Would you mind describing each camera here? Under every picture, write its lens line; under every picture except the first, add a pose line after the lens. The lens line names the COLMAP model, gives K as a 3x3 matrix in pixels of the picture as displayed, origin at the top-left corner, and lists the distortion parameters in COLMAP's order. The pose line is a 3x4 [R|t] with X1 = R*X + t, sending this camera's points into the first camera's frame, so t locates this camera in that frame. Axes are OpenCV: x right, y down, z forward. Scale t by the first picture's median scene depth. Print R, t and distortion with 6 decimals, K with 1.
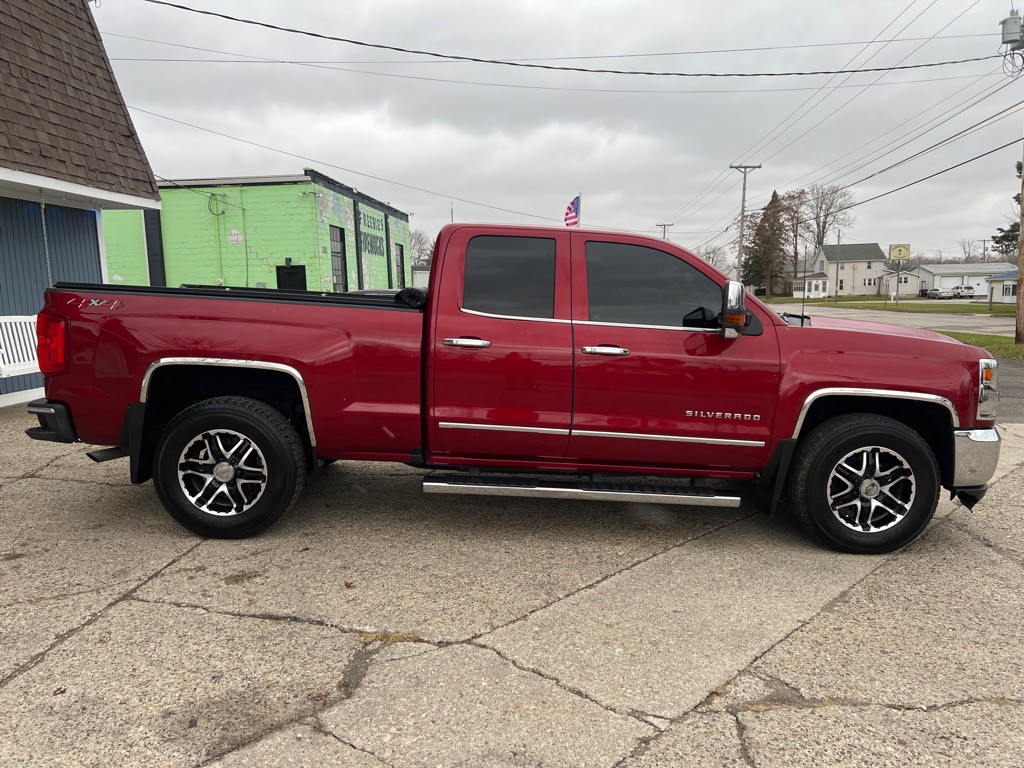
lens RADIAL K [[766.8, 0, 517.7], [0, 766.8, 390.4], [0, 0, 1]] dist [0.059002, -0.069493]
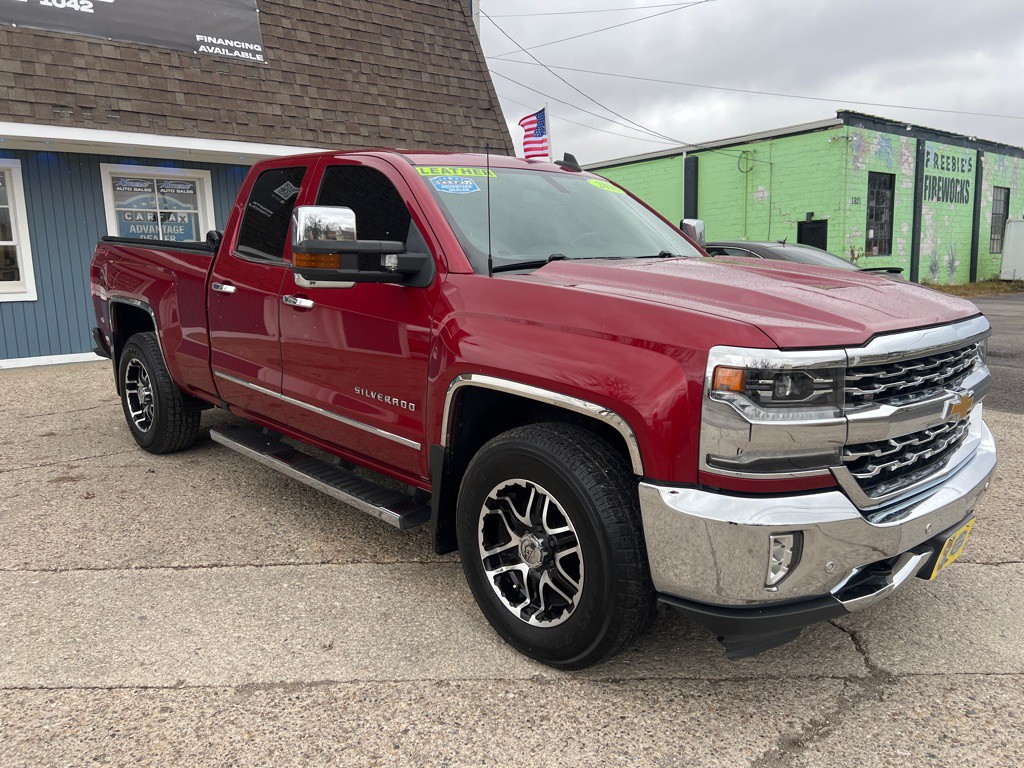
lens RADIAL K [[766.8, 0, 515.3], [0, 766.8, 390.3], [0, 0, 1]] dist [0.059002, -0.069493]
pose [[0.693383, 0.113145, -0.711630, 0.388250], [-0.078486, 0.993578, 0.081500, -0.019158], [0.716282, -0.000658, 0.697811, 0.265619]]
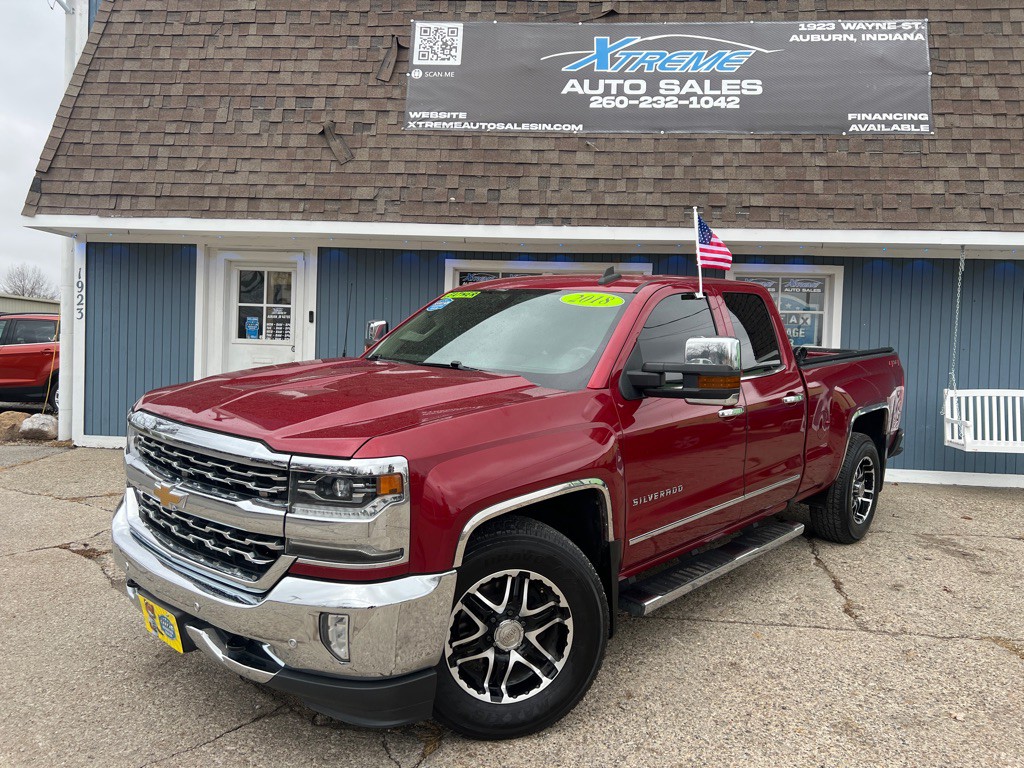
lens RADIAL K [[766.8, 0, 516.5], [0, 766.8, 388.9], [0, 0, 1]] dist [0.059002, -0.069493]
pose [[-0.014366, 0.055754, -0.998341, 0.238427], [-0.158037, 0.985768, 0.057326, -0.046585], [0.987329, 0.158599, -0.005350, 0.350129]]
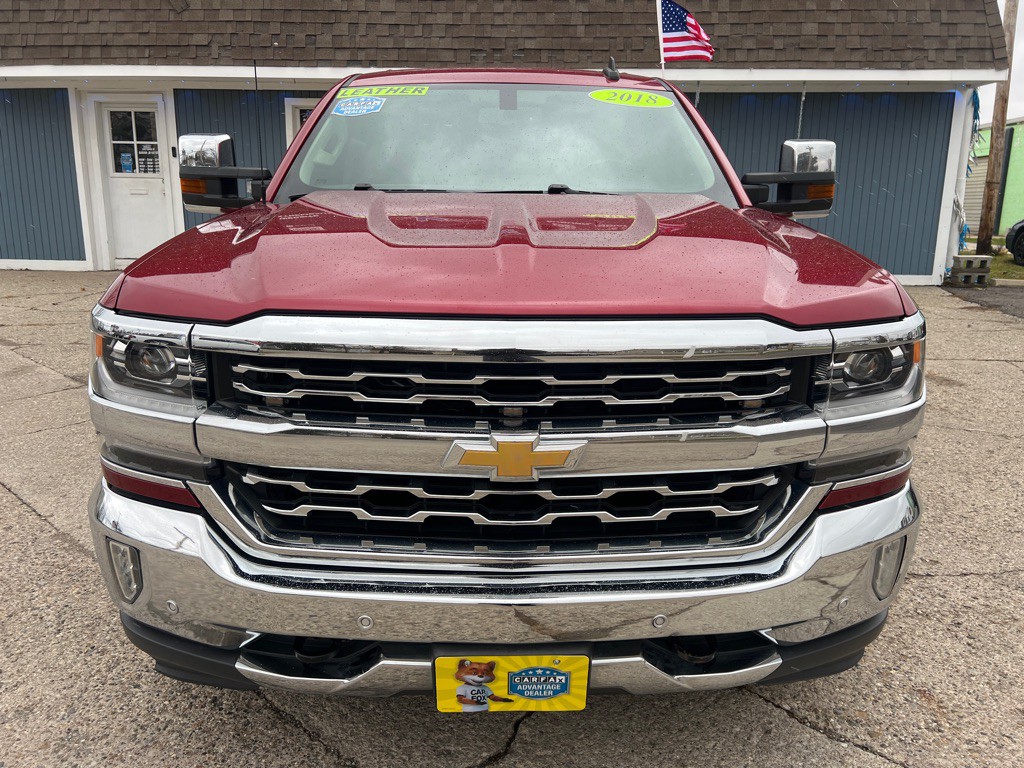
lens RADIAL K [[766.8, 0, 513.3], [0, 766.8, 384.8], [0, 0, 1]] dist [0.059002, -0.069493]
pose [[0.017357, 0.246078, -0.969095, 0.451215], [-0.139792, 0.960318, 0.241346, -0.055218], [0.990029, 0.131283, 0.051068, 0.542666]]
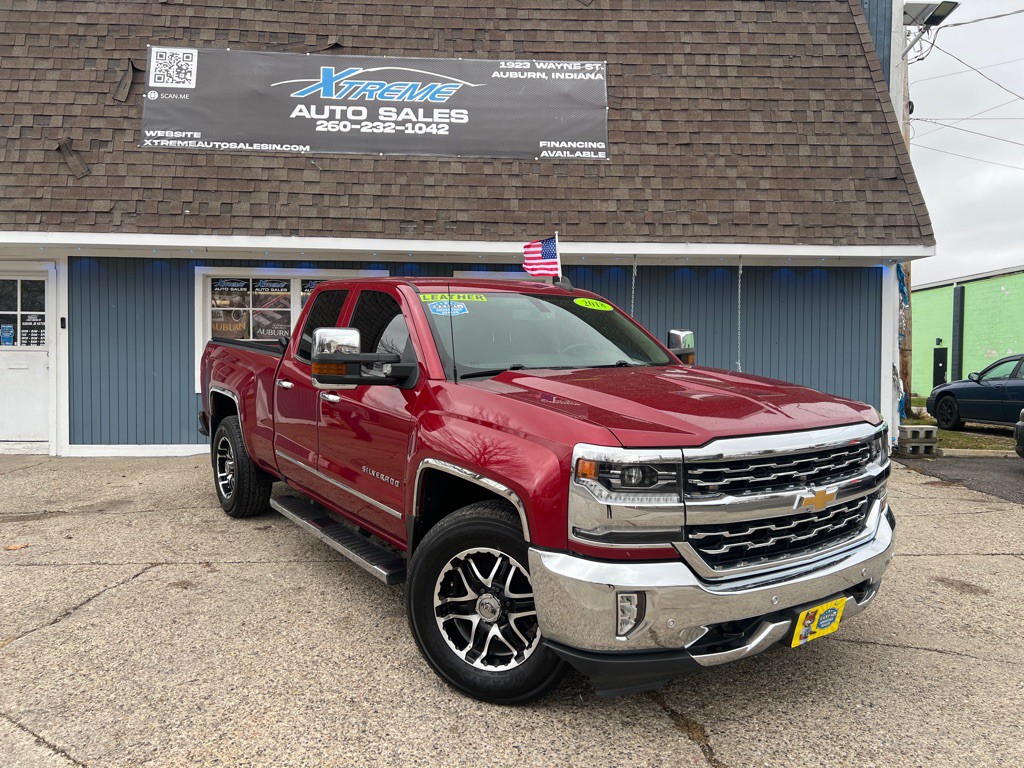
lens RADIAL K [[766.8, 0, 513.5], [0, 766.8, 391.3], [0, 0, 1]] dist [0.059002, -0.069493]
pose [[0.122580, 0.052147, -0.991088, 0.349364], [-0.135163, 0.990191, 0.035383, -0.065522], [0.983212, 0.129621, 0.128426, 0.526258]]
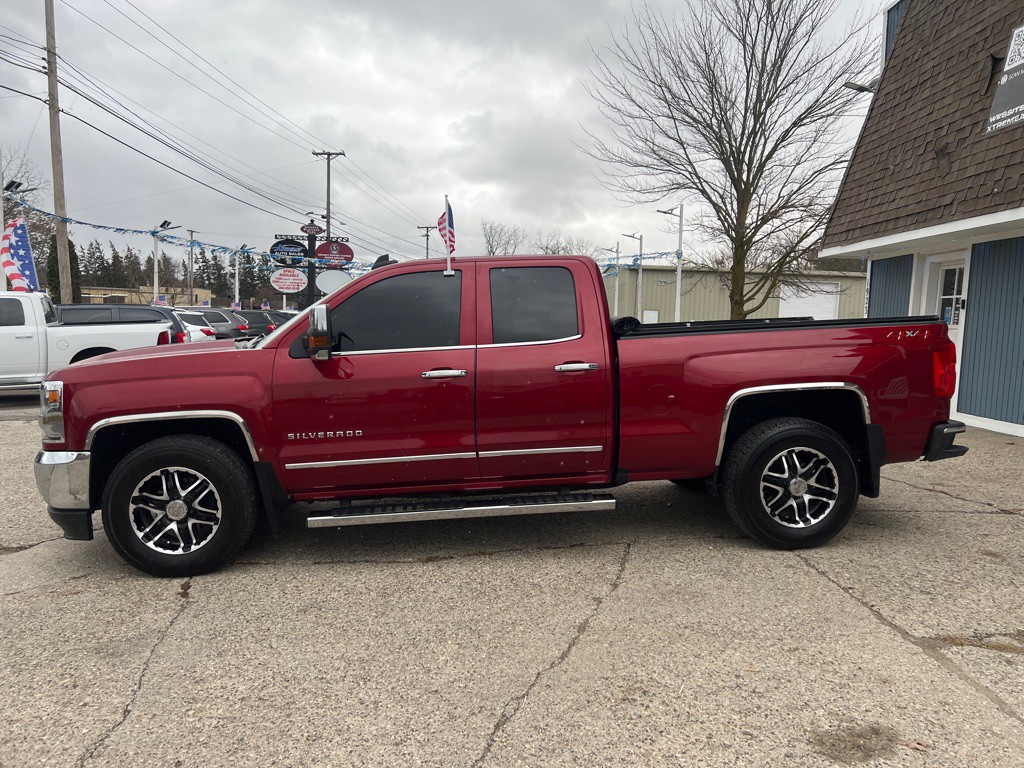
lens RADIAL K [[766.8, 0, 519.2], [0, 766.8, 389.0], [0, 0, 1]] dist [0.059002, -0.069493]
pose [[-0.995168, -0.004651, -0.098079, 0.049194], [-0.025802, 0.976160, 0.215514, -0.142111], [0.094738, 0.217004, -0.971563, 1.109377]]
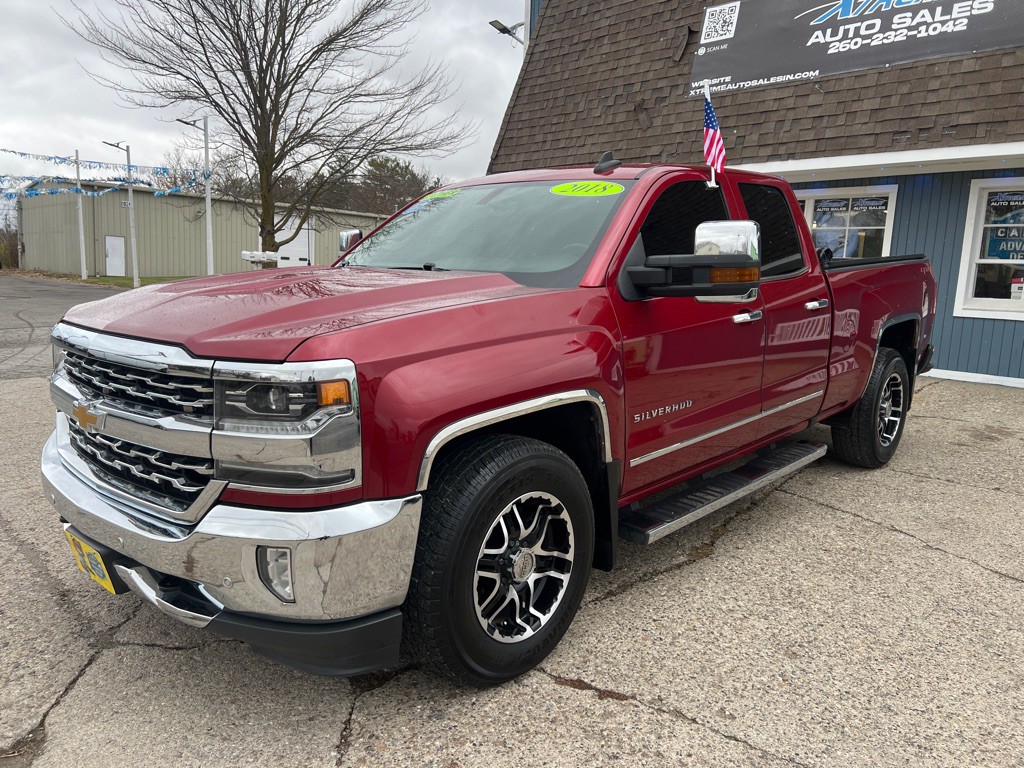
lens RADIAL K [[766.8, 0, 515.8], [0, 766.8, 384.3], [0, 0, 1]] dist [0.059002, -0.069493]
pose [[-0.681945, 0.090284, -0.725810, 0.394373], [-0.124479, 0.963548, 0.236812, -0.092156], [0.720733, 0.251841, -0.645848, 0.817073]]
